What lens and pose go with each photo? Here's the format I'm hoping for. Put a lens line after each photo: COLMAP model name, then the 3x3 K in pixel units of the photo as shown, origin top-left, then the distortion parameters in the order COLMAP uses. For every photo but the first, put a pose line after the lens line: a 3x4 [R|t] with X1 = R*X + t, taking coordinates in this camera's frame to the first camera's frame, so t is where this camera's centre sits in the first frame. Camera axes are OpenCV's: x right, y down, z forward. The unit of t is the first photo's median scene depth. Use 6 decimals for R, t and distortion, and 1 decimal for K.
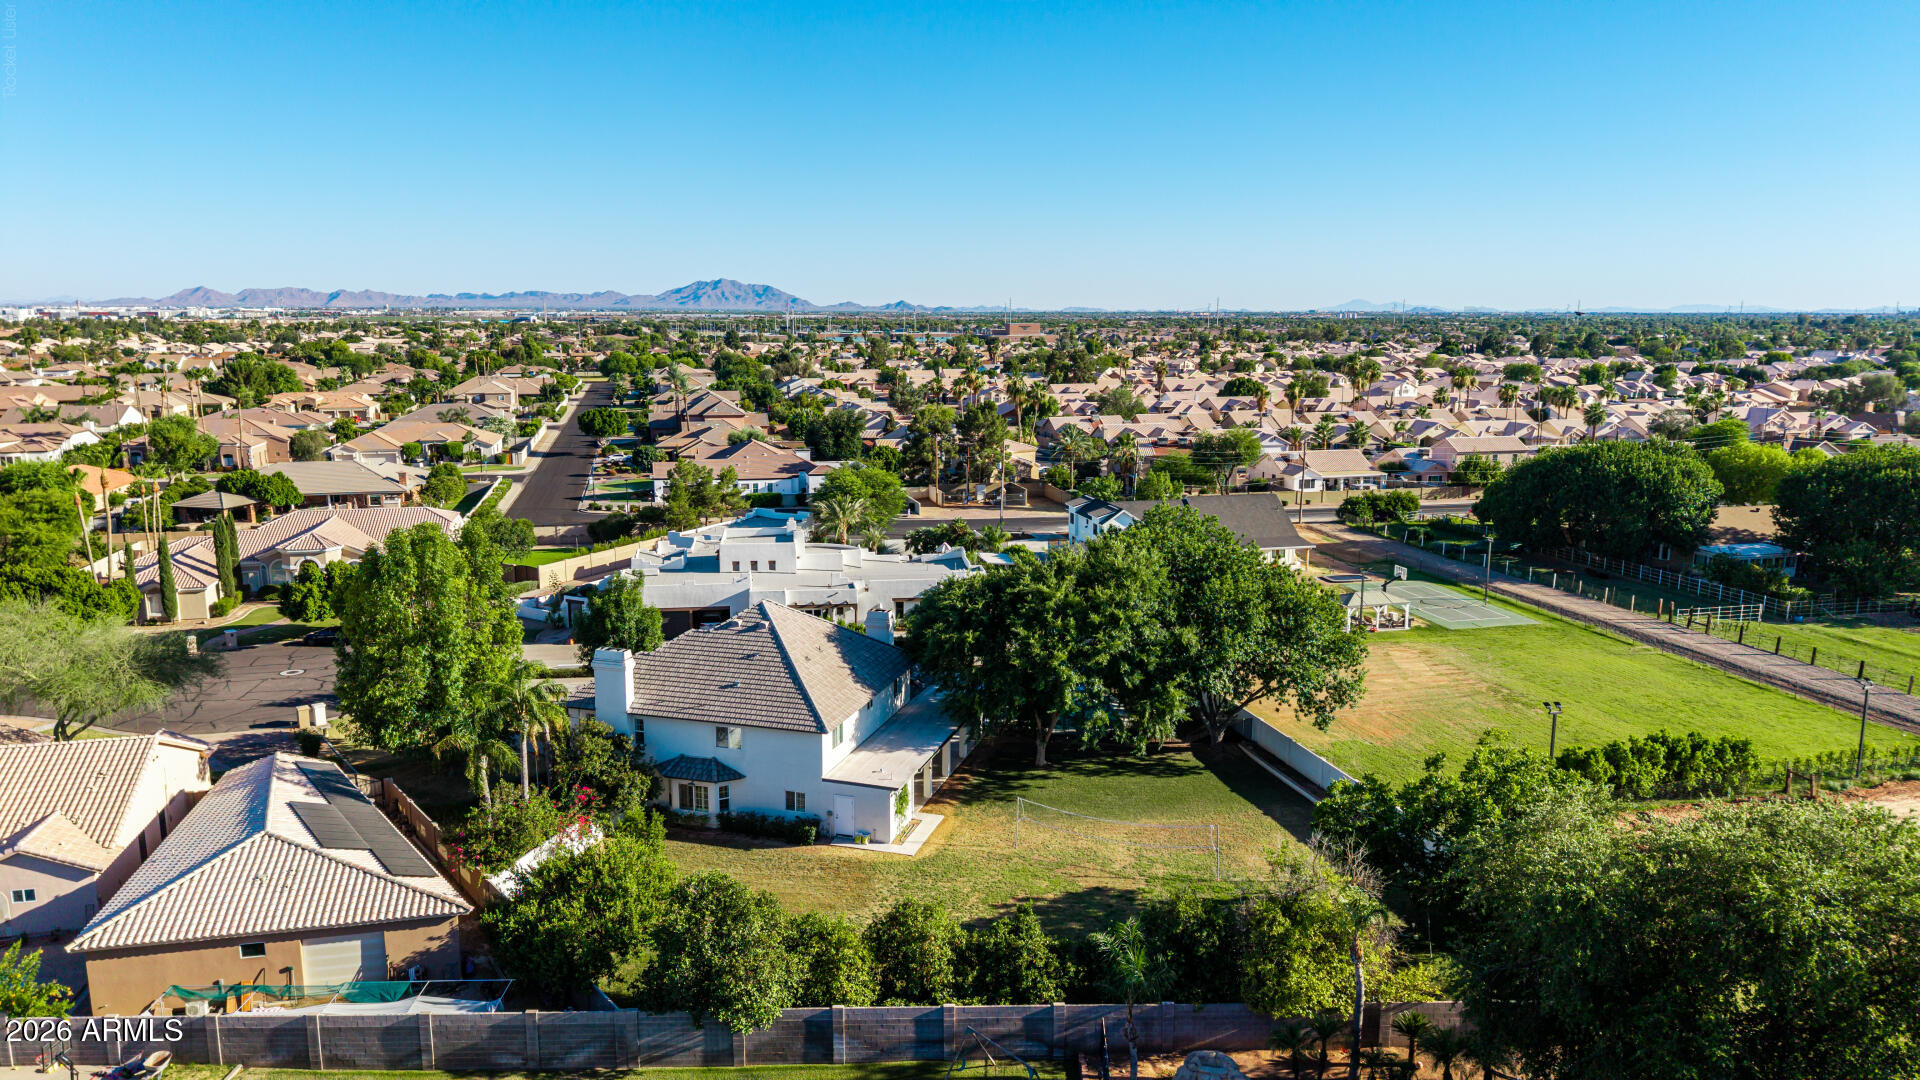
lens RADIAL K [[1308.4, 0, 950.8], [0, 1308.4, 540.9], [0, 0, 1]] dist [0.033022, -0.003779]
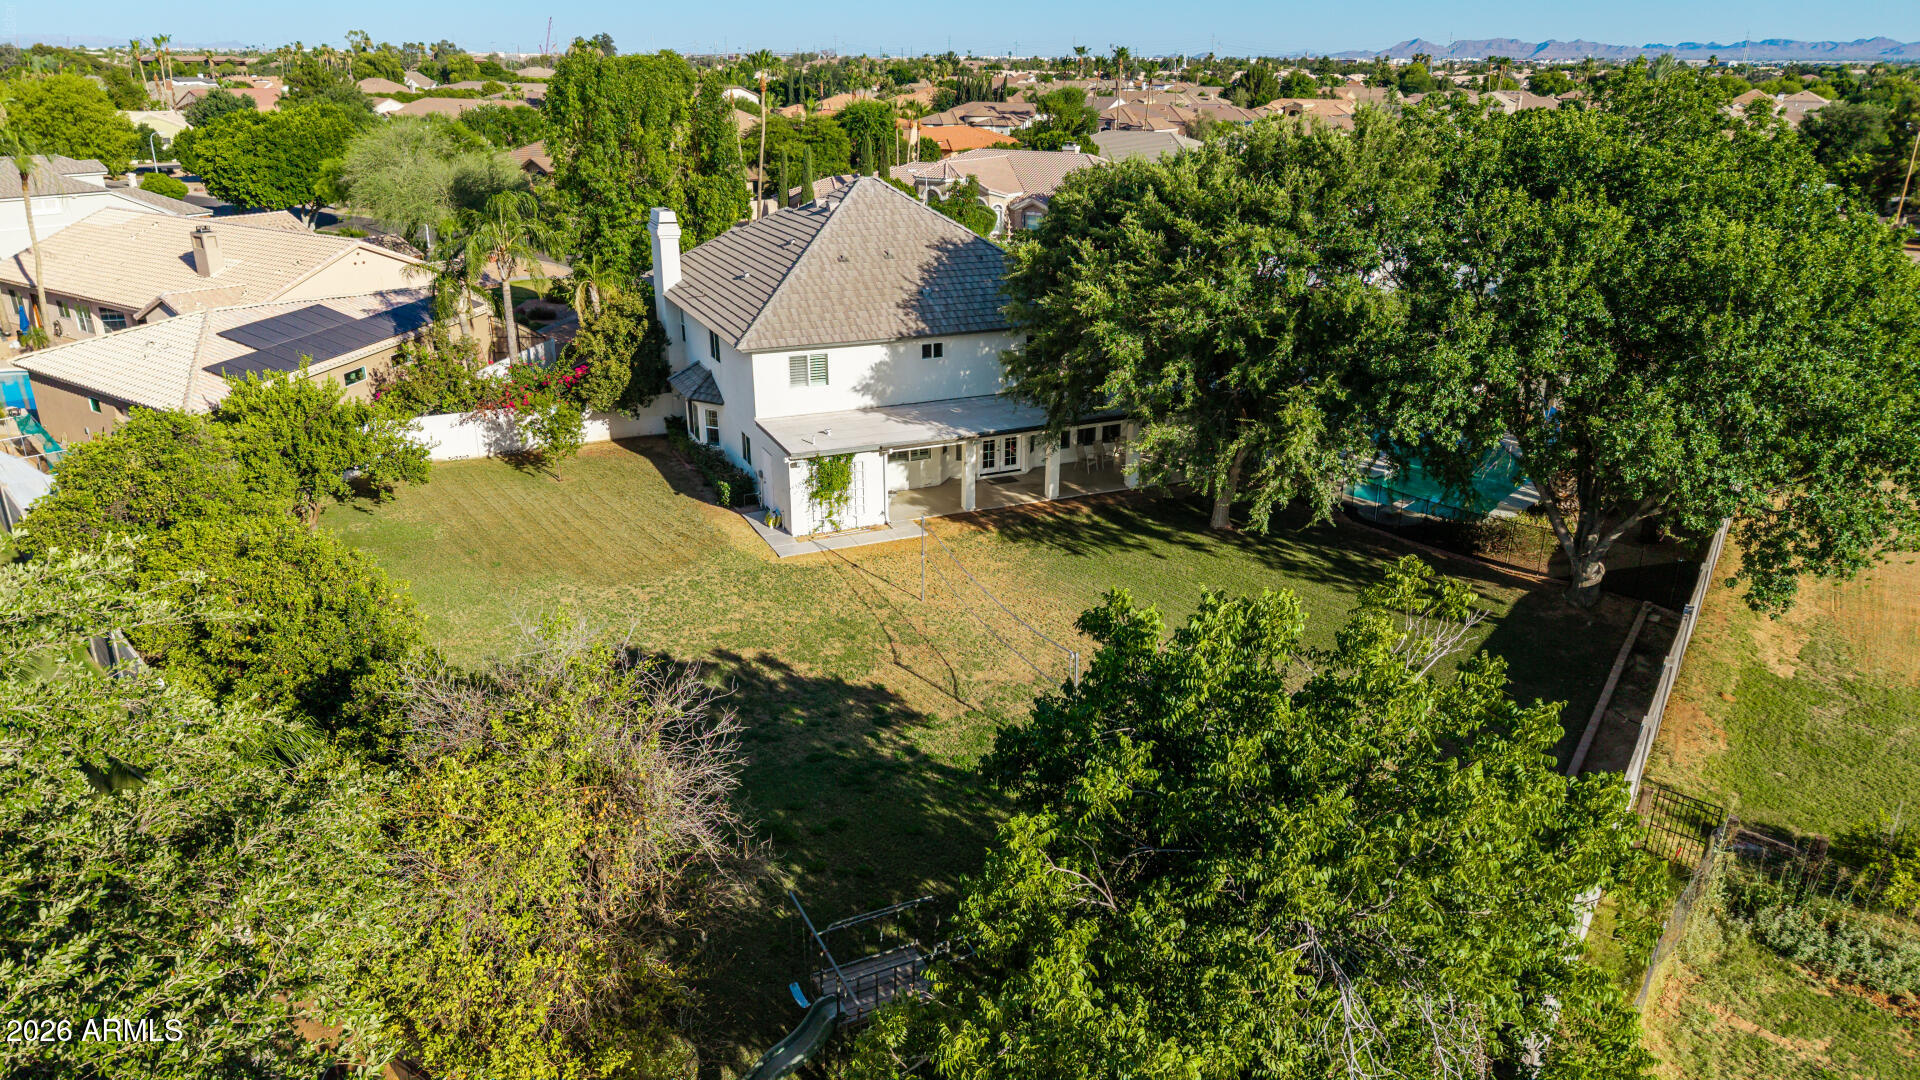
lens RADIAL K [[1308.4, 0, 950.8], [0, 1308.4, 540.9], [0, 0, 1]] dist [0.033022, -0.003779]
pose [[0.679361, 0.273274, -0.681021, 0.442957], [-0.143412, 0.959618, 0.242004, 0.059253], [0.719654, -0.066742, 0.691118, 0.580826]]
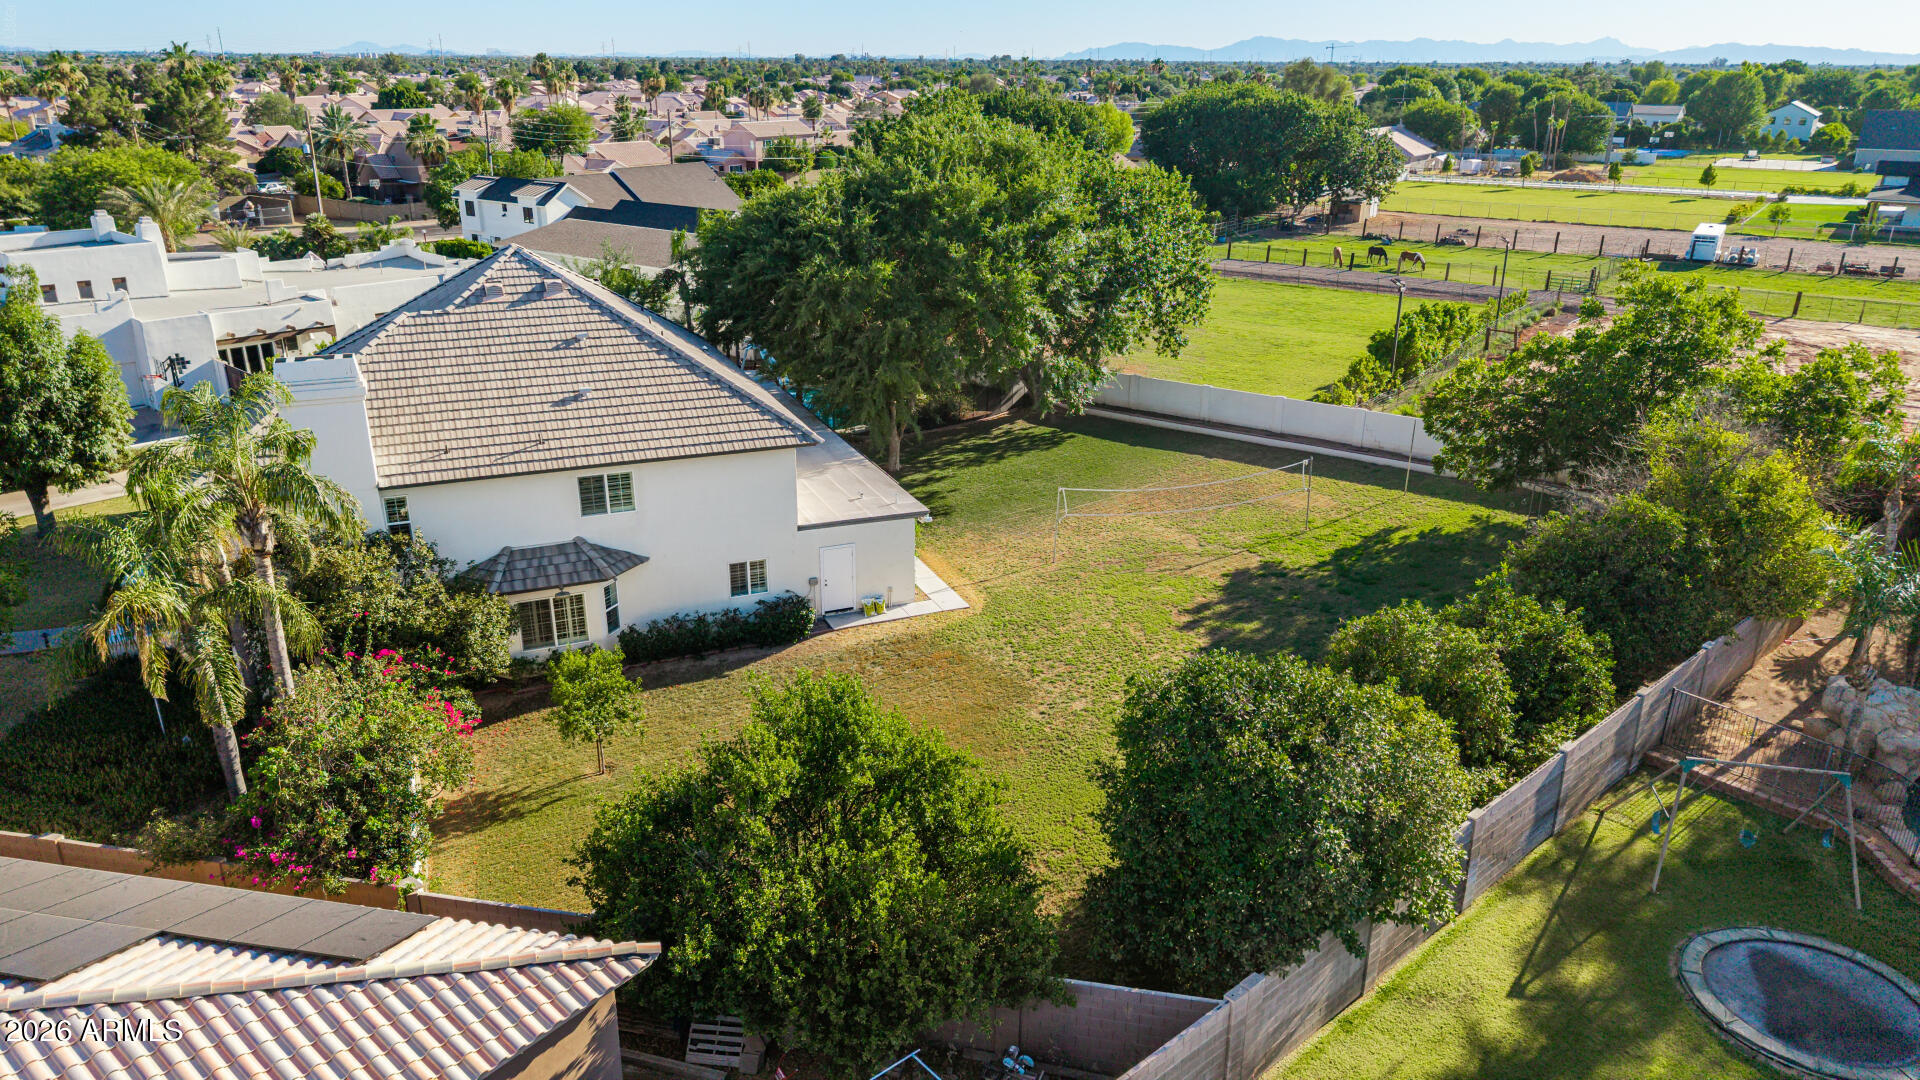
lens RADIAL K [[1308.4, 0, 950.8], [0, 1308.4, 540.9], [0, 0, 1]] dist [0.033022, -0.003779]
pose [[0.770533, -0.222479, 0.597313, -0.378876], [0.111339, 0.969679, 0.217546, 0.070012], [-0.627601, -0.101122, 0.771940, 0.507915]]
